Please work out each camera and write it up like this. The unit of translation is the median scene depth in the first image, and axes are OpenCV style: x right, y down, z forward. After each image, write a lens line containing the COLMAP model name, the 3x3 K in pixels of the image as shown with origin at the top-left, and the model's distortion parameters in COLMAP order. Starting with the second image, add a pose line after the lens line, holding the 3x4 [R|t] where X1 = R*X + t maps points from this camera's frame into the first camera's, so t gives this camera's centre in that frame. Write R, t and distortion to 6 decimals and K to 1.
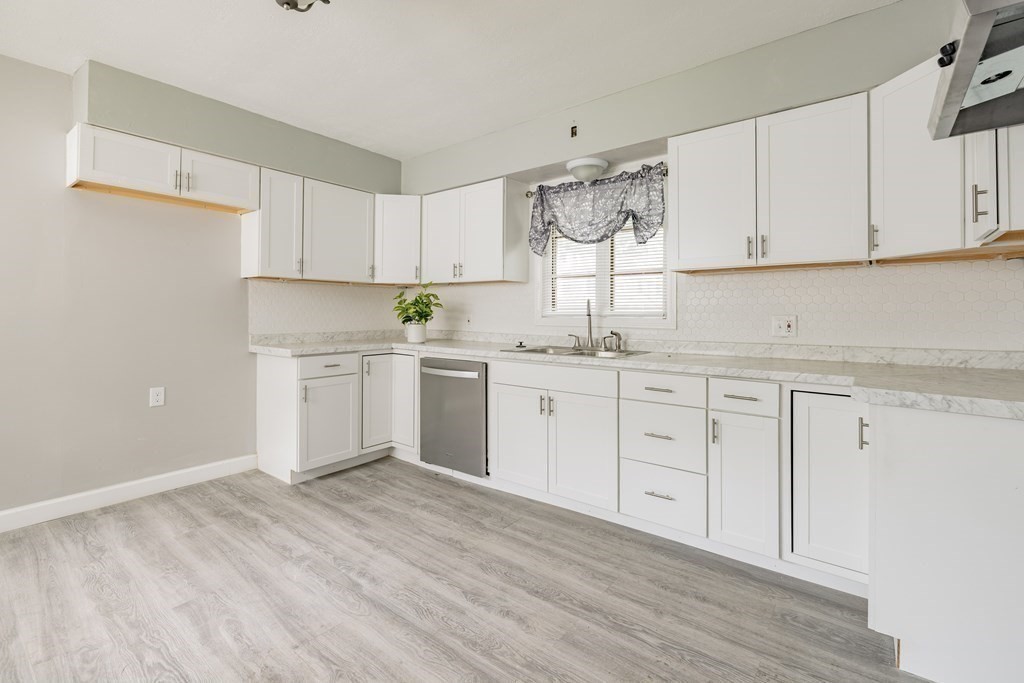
lens RADIAL K [[442.0, 0, 520.9], [0, 442.0, 308.4], [0, 0, 1]] dist [-0.002635, 0.000901]
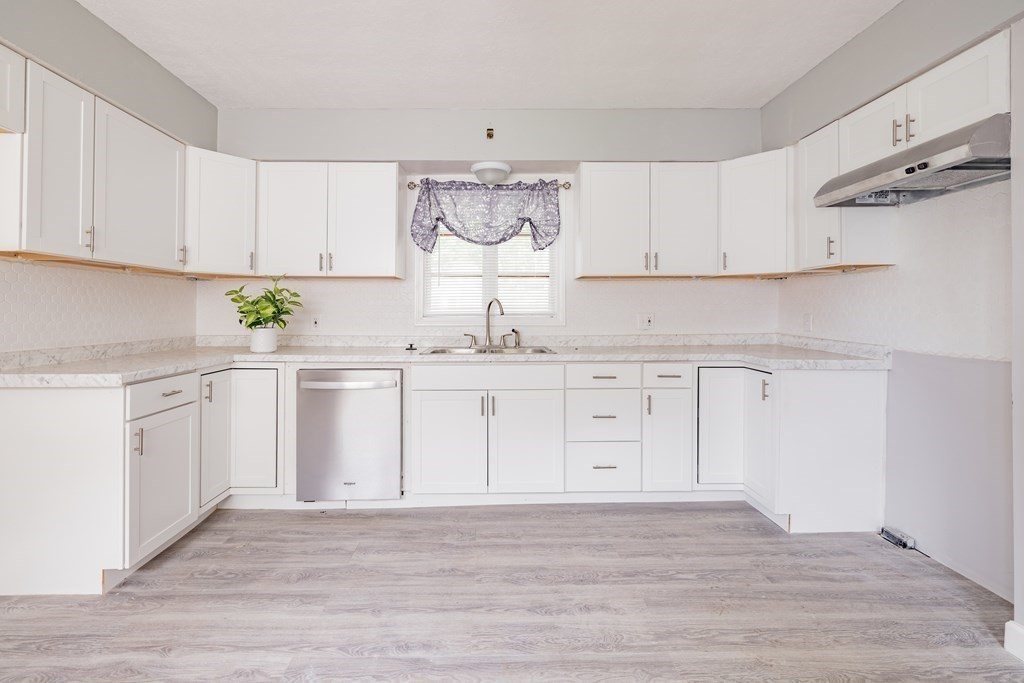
lens RADIAL K [[433.9, 0, 485.3], [0, 433.9, 310.9], [0, 0, 1]] dist [-0.001101, 0.000244]
pose [[0.795171, -0.003159, 0.606376, -0.572791], [-0.001133, 0.999977, 0.006695, 0.000022], [-0.606384, -0.006010, 0.795150, 0.246236]]
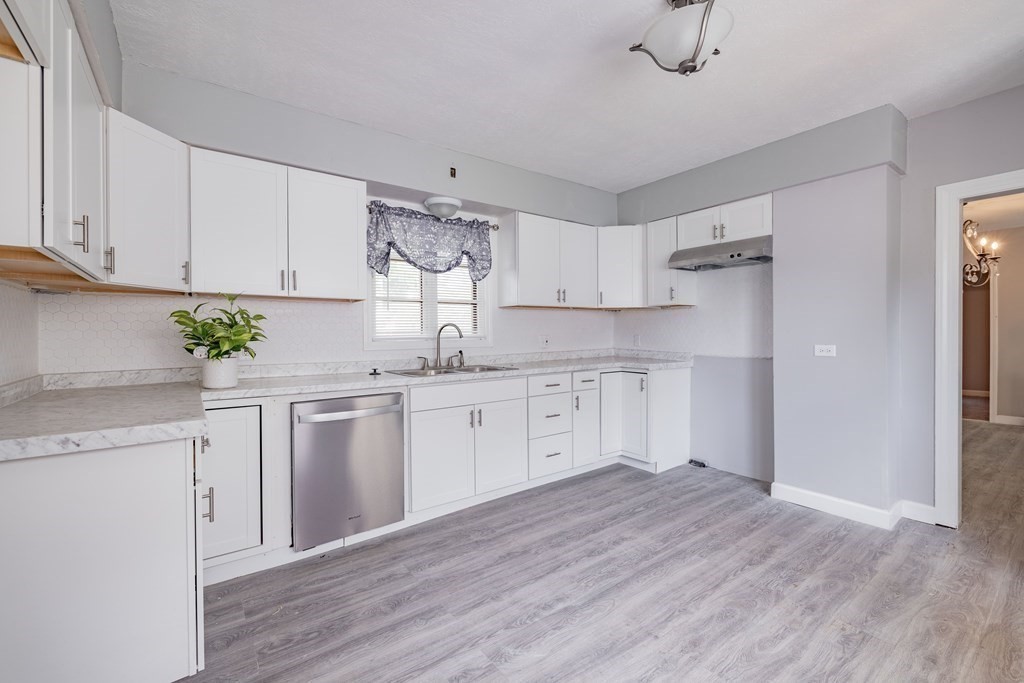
lens RADIAL K [[433.9, 0, 494.5], [0, 433.9, 338.3], [0, 0, 1]] dist [-0.001101, 0.000244]
pose [[0.298895, -0.016942, 0.954135, -1.042038], [0.003411, 0.999855, 0.016686, -0.001875], [-0.954280, -0.001733, 0.298910, 0.668008]]
